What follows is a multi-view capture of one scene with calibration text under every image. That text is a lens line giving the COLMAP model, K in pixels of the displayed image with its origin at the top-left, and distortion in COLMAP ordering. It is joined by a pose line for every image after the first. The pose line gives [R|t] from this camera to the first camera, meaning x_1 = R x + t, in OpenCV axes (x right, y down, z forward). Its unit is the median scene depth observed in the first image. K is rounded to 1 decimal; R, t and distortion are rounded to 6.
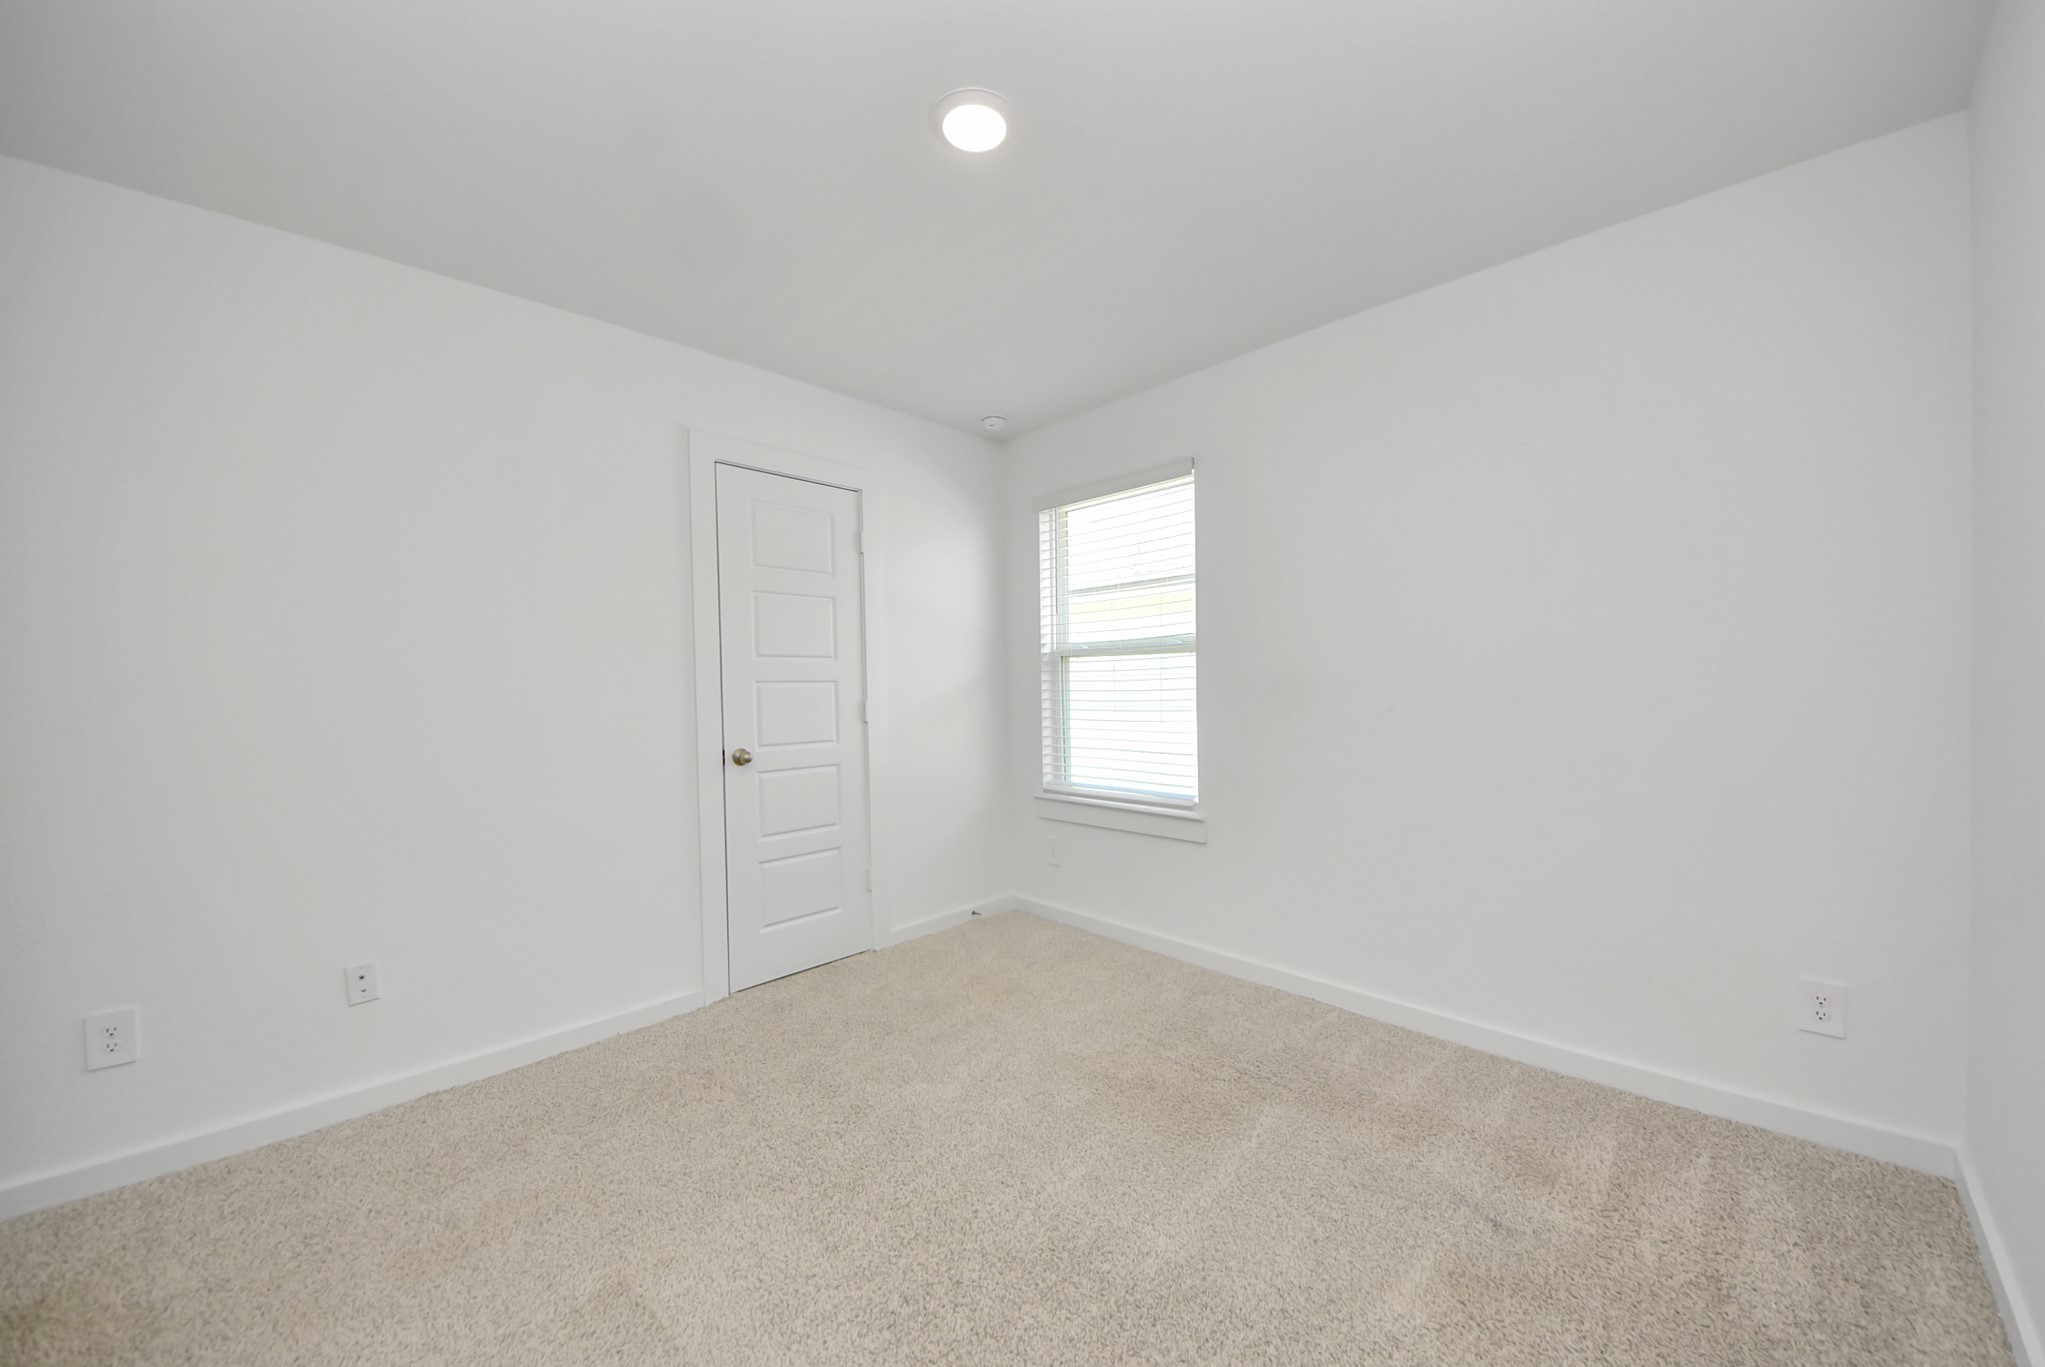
lens RADIAL K [[738.5, 0, 1028.8], [0, 738.5, 684.9], [0, 0, 1]] dist [-0.017924, -0.000751]
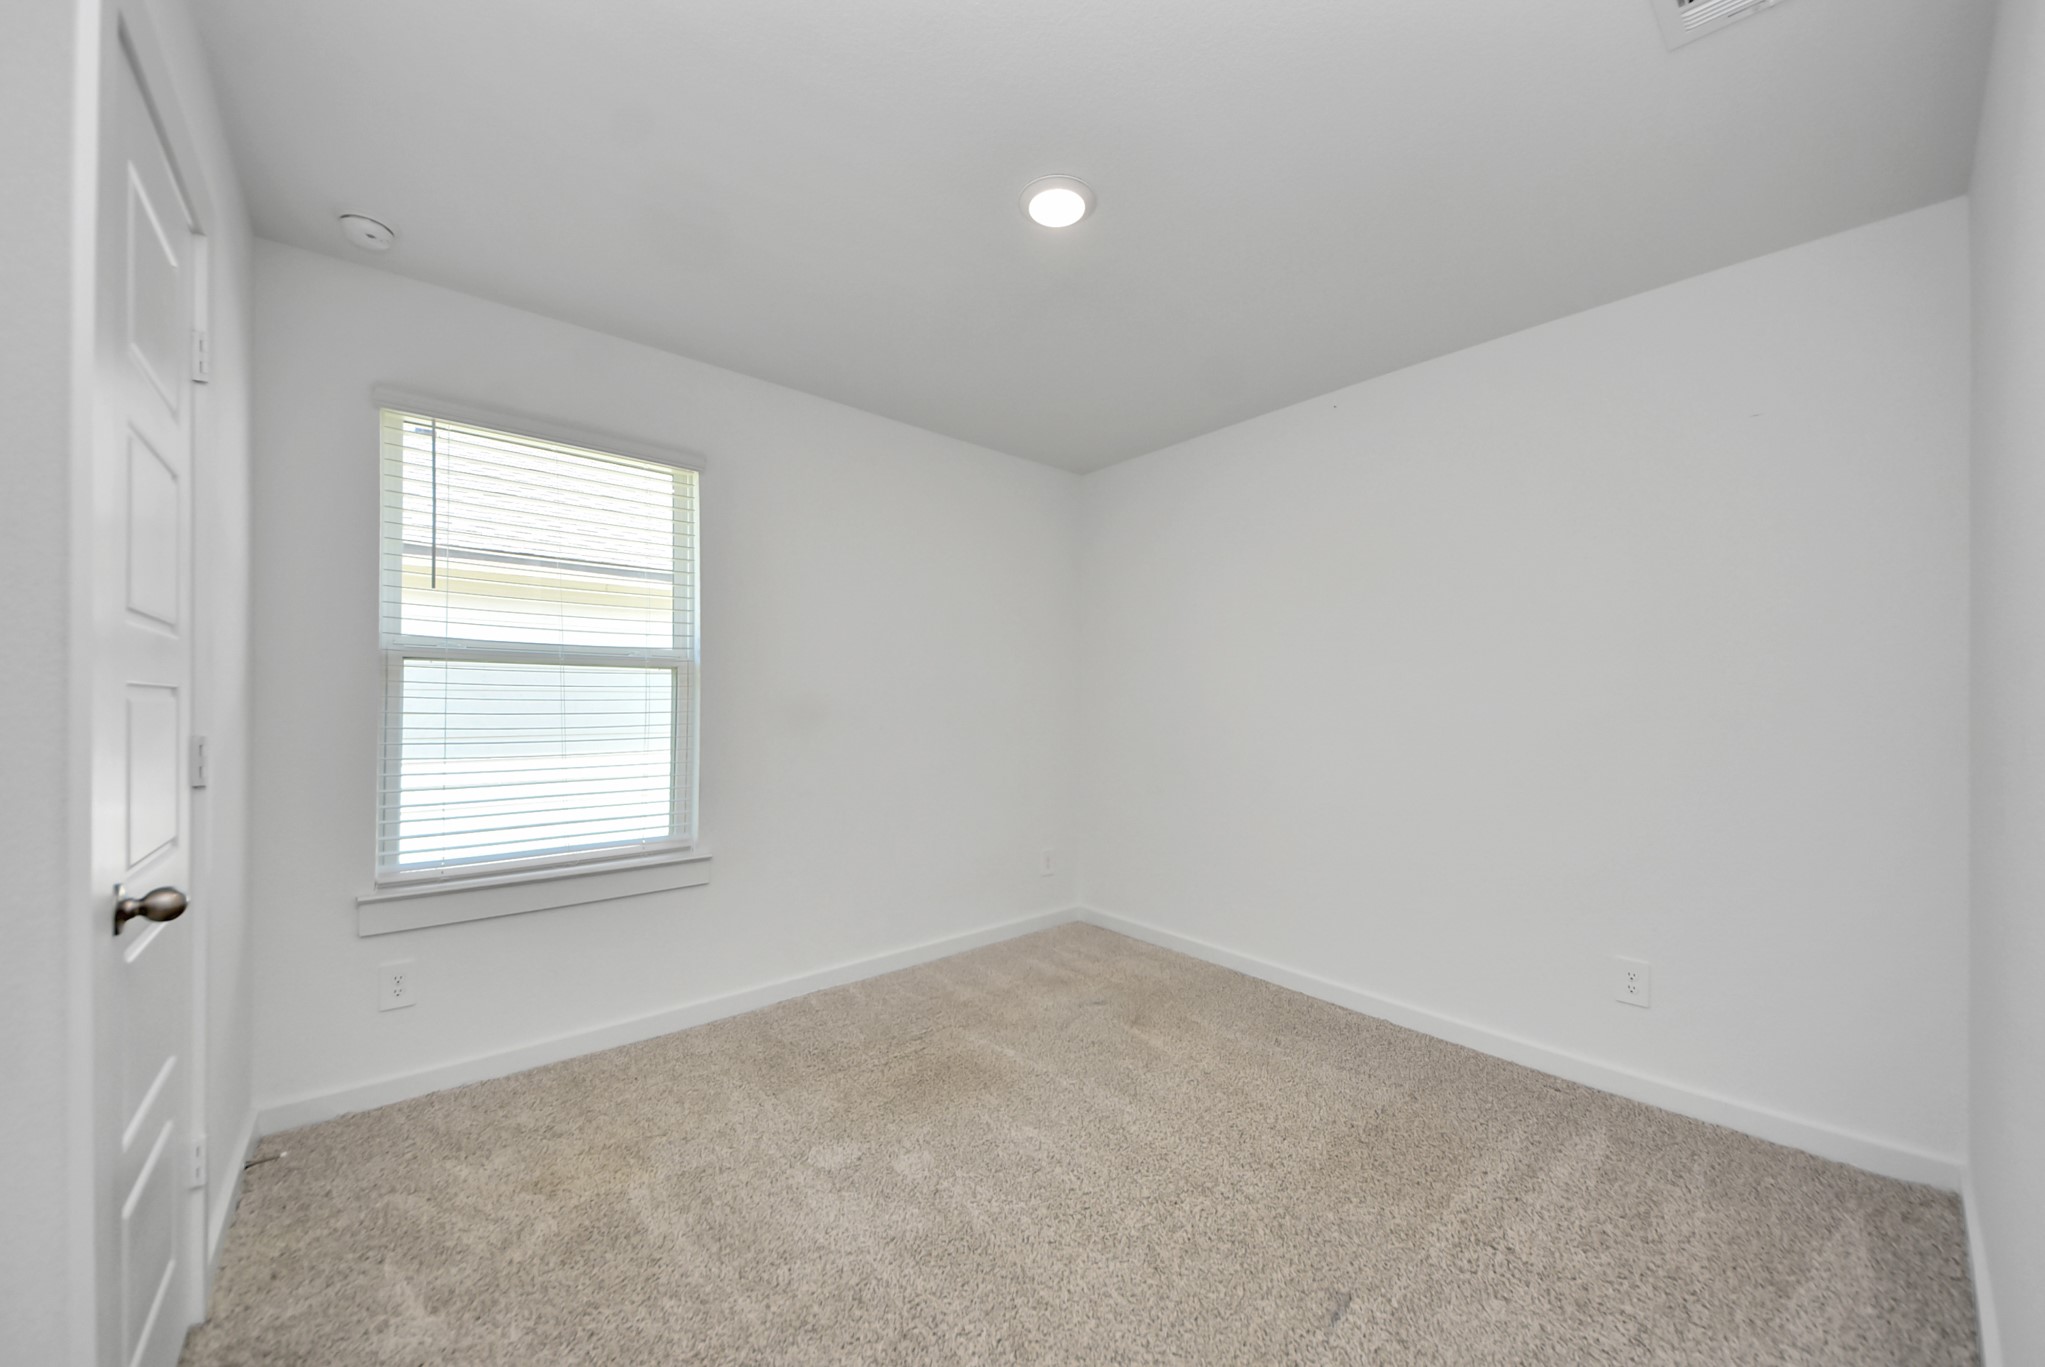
lens RADIAL K [[738.5, 0, 1025.1], [0, 738.5, 699.8], [0, 0, 1]] dist [-0.017924, -0.000751]
pose [[0.072856, 0.019362, 0.997155, -0.612669], [0.002342, 0.999805, -0.019585, 0.009822], [-0.997340, 0.003762, 0.072796, 0.522474]]
